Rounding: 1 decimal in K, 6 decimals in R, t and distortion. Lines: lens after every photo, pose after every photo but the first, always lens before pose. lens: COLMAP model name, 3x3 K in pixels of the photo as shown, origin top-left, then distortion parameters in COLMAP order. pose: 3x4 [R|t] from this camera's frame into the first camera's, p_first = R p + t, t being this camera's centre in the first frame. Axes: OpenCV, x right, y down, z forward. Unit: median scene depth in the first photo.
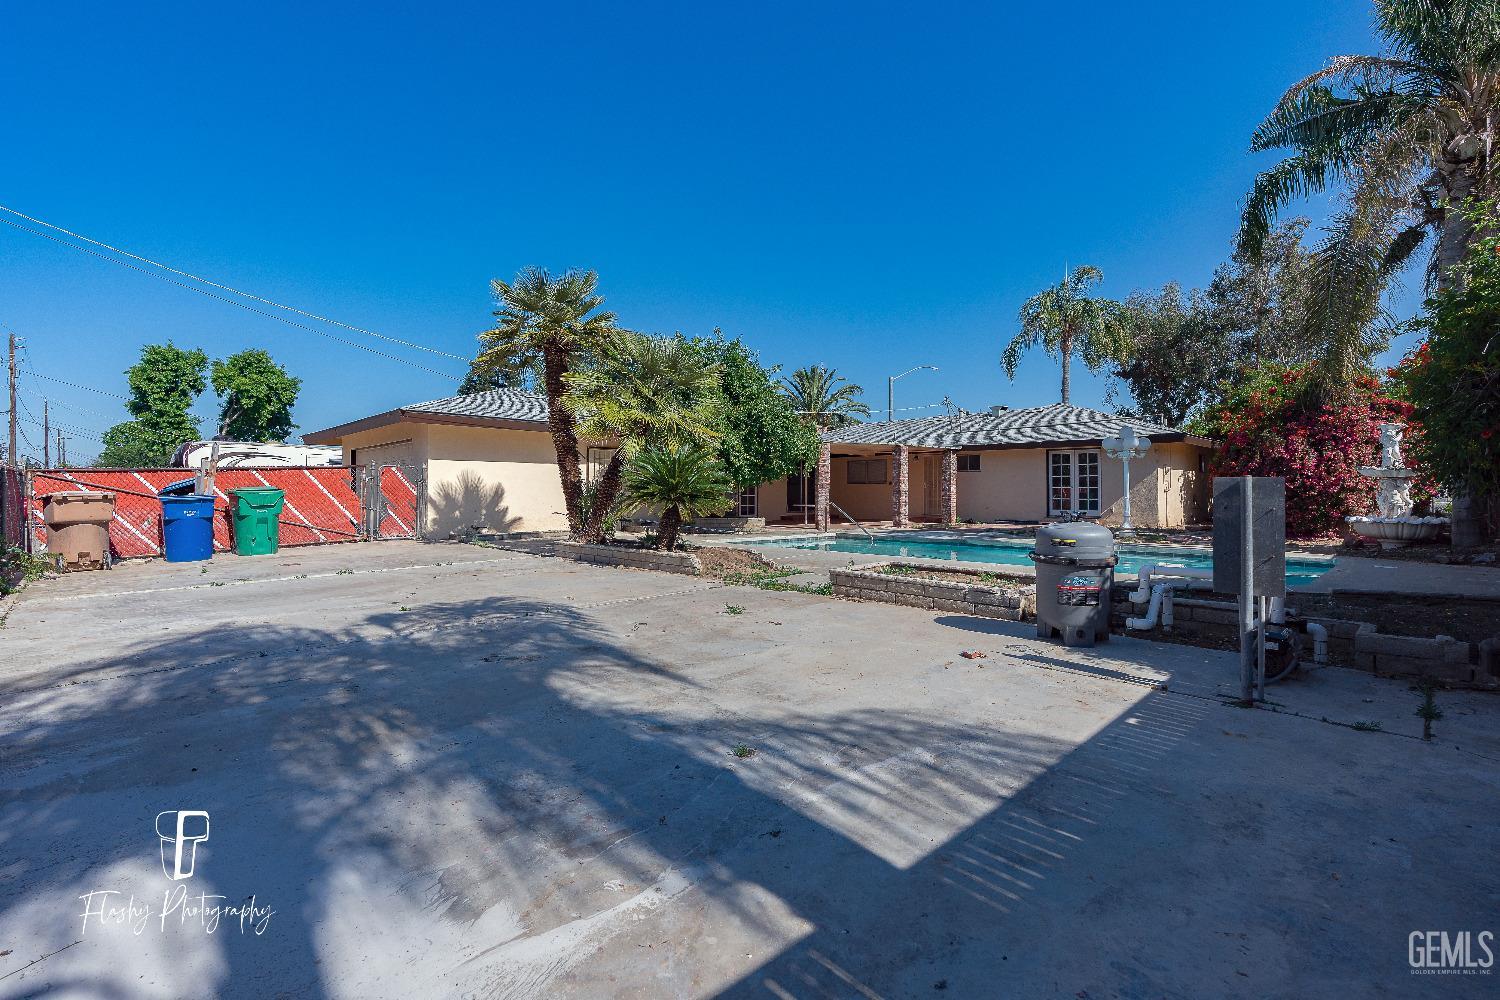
lens RADIAL K [[687.2, 0, 747.1], [0, 687.2, 491.6], [0, 0, 1]] dist [0.000067, 0.000108]
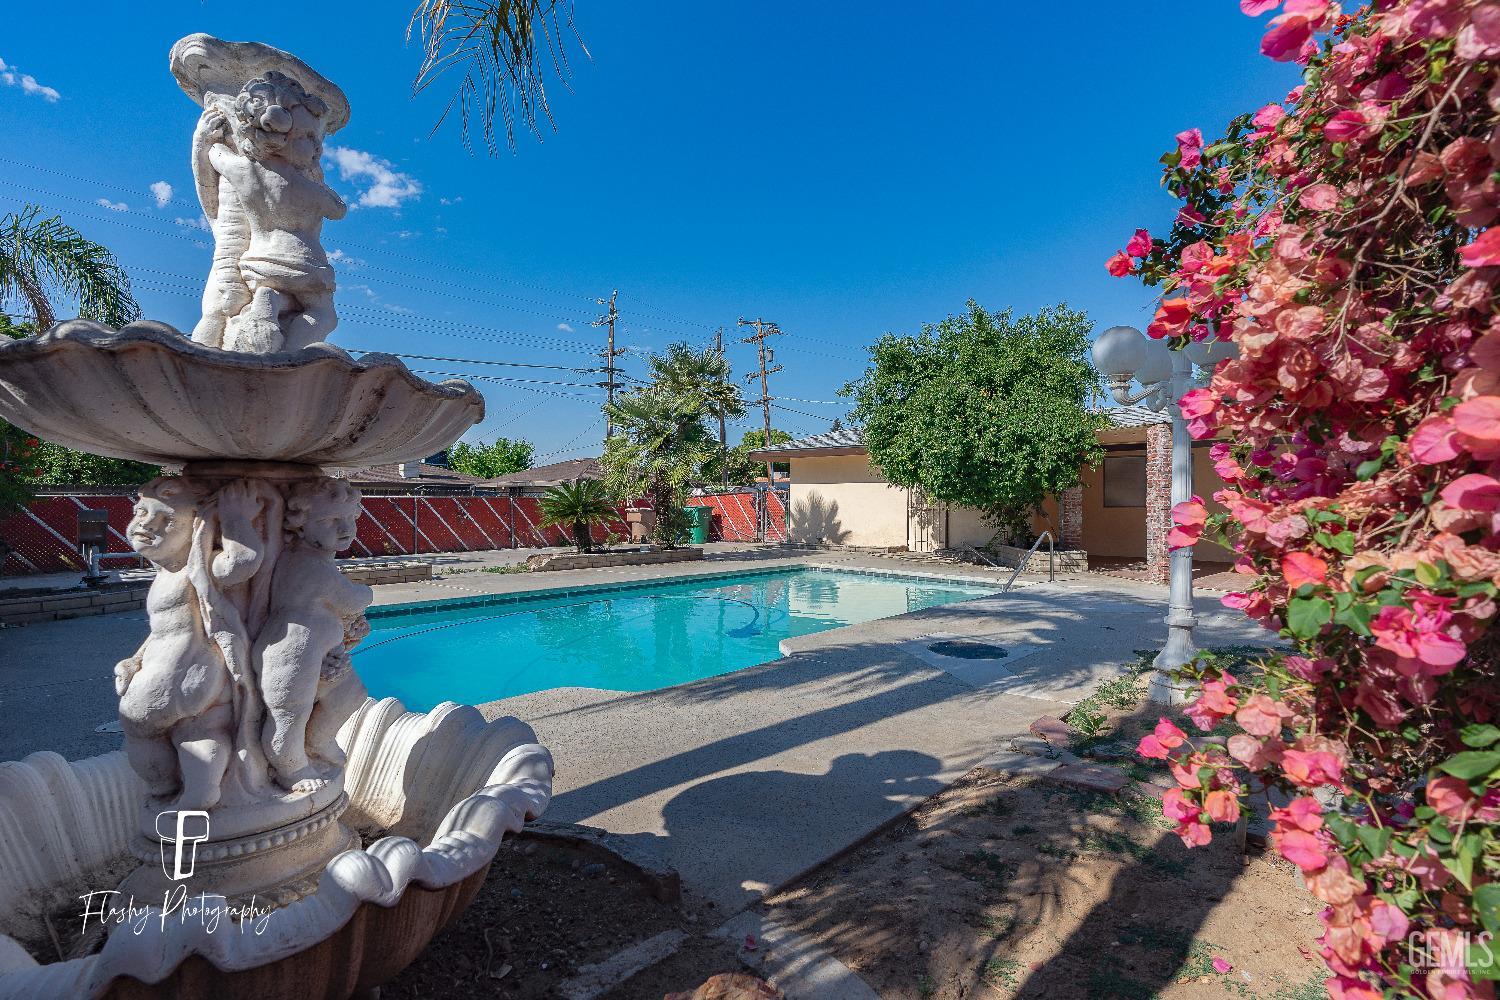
lens RADIAL K [[682.1, 0, 750.0], [0, 682.1, 500.0], [0, 0, 1]] dist [-0.004108, -0.000862]
pose [[0.038971, -0.003281, -0.999235, 0.799772], [-0.001957, 0.999992, -0.003360, -0.009157], [0.999238, 0.002086, 0.038964, 0.825226]]
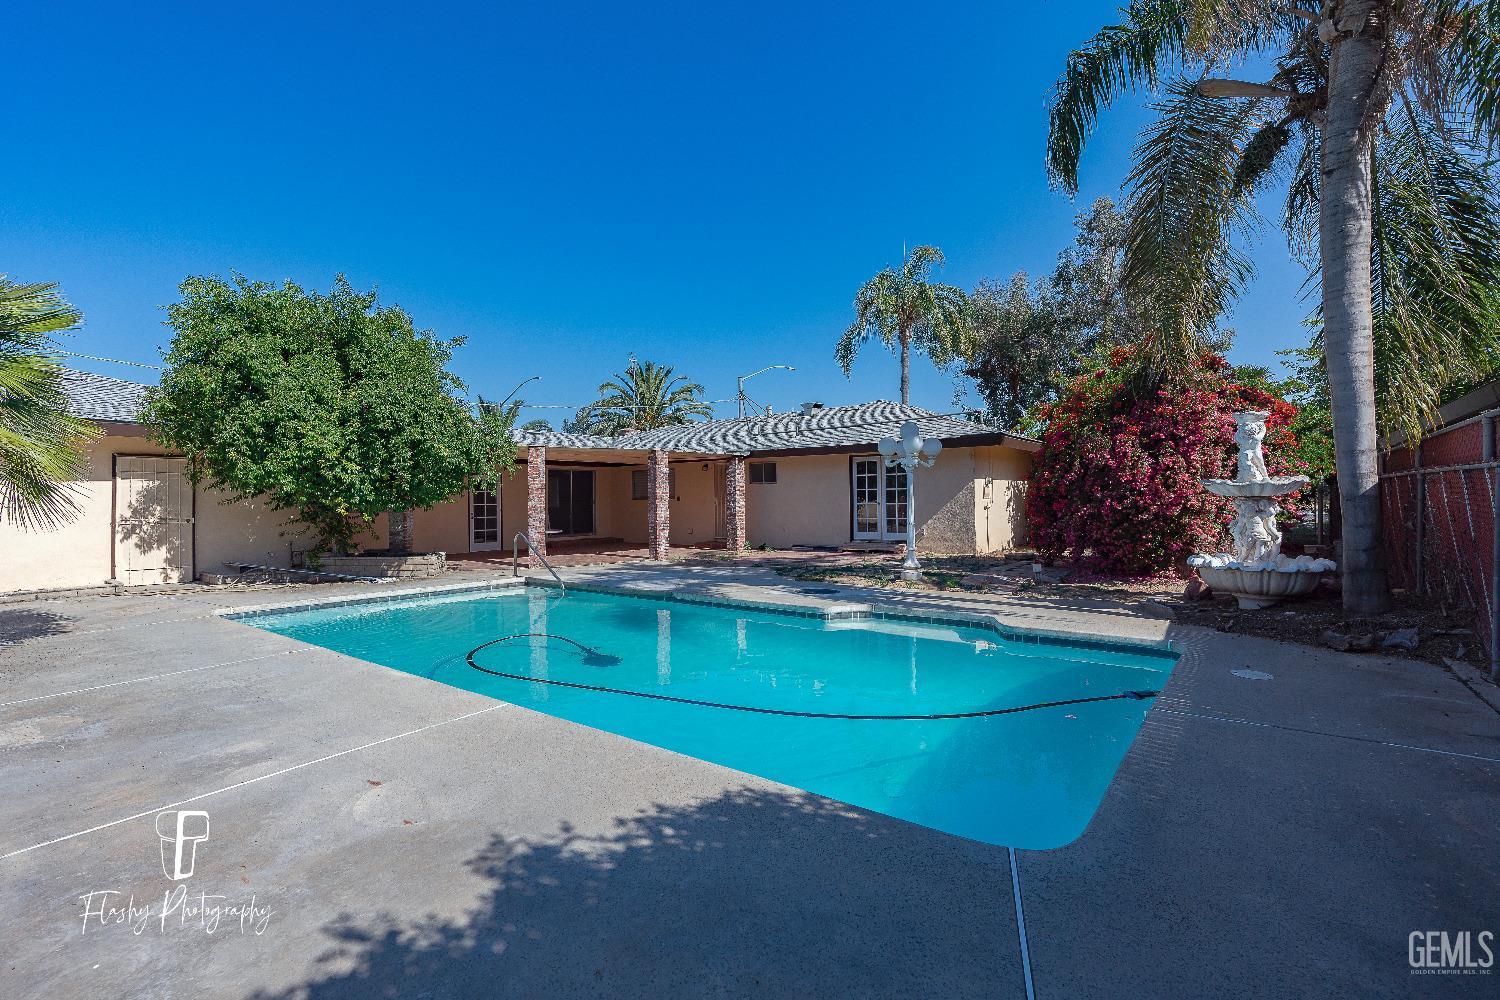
lens RADIAL K [[682.1, 0, 750.0], [0, 682.1, 500.0], [0, 0, 1]] dist [-0.004108, -0.000862]
pose [[0.990361, -0.010061, 0.138143, 0.292915], [0.009874, 0.999949, 0.002036, -0.017602], [-0.138156, -0.000652, 0.990410, 0.330485]]
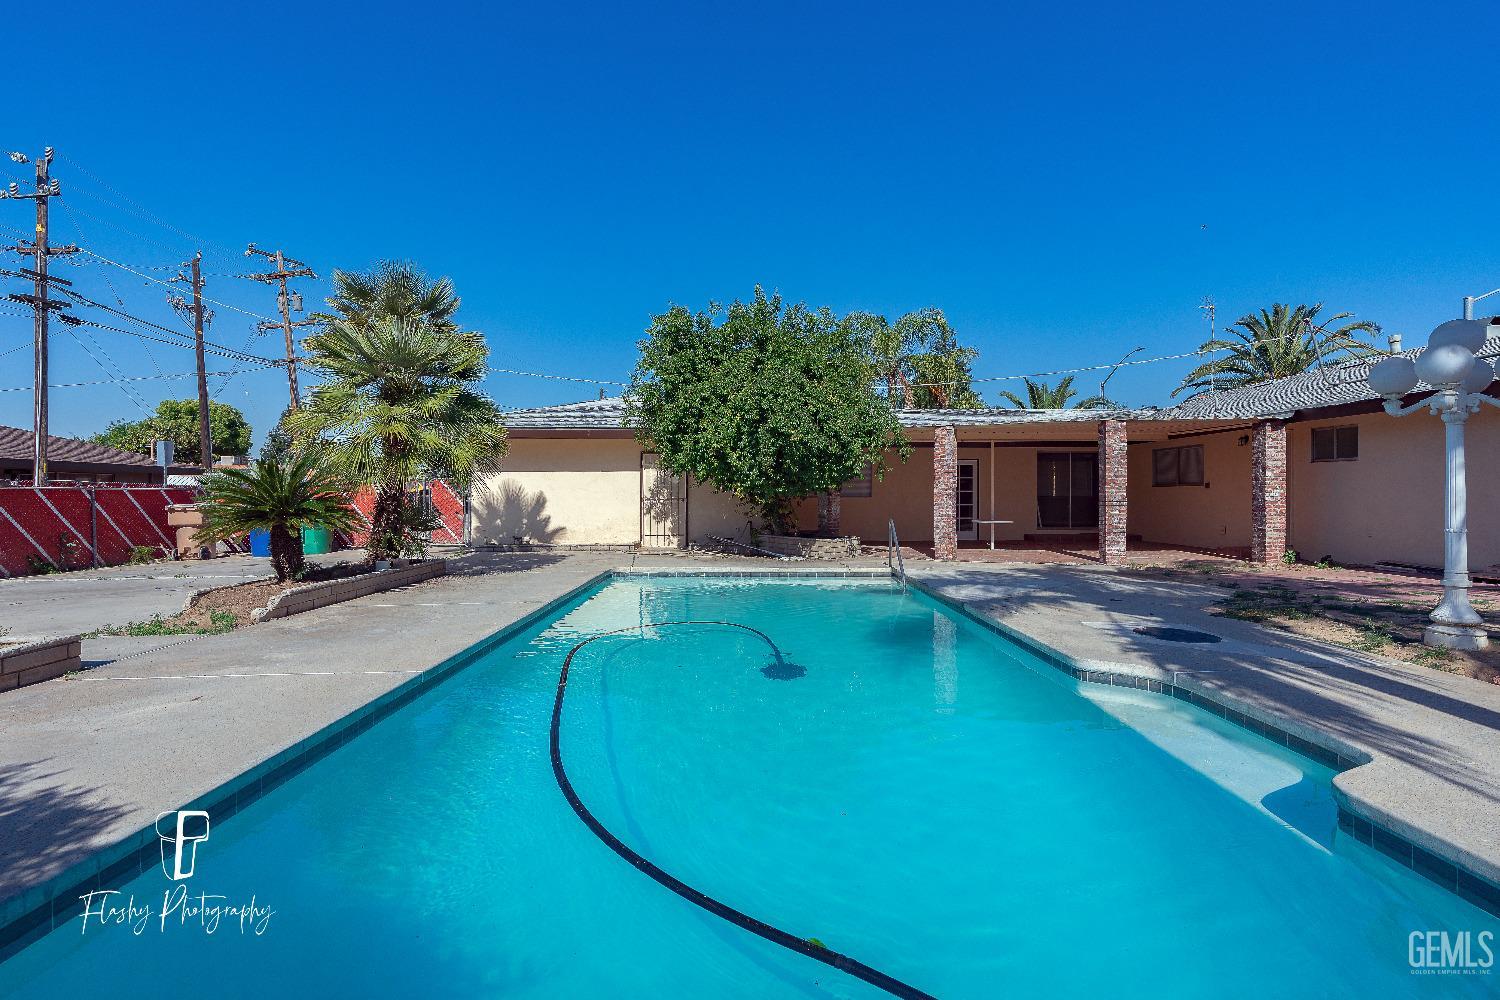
lens RADIAL K [[682.1, 0, 750.0], [0, 682.1, 500.0], [0, 0, 1]] dist [-0.004108, -0.000862]
pose [[0.715496, 0.004093, -0.698605, 0.541412], [0.001811, 0.999969, 0.007713, -0.007924], [0.698614, -0.006784, 0.715466, 0.520523]]
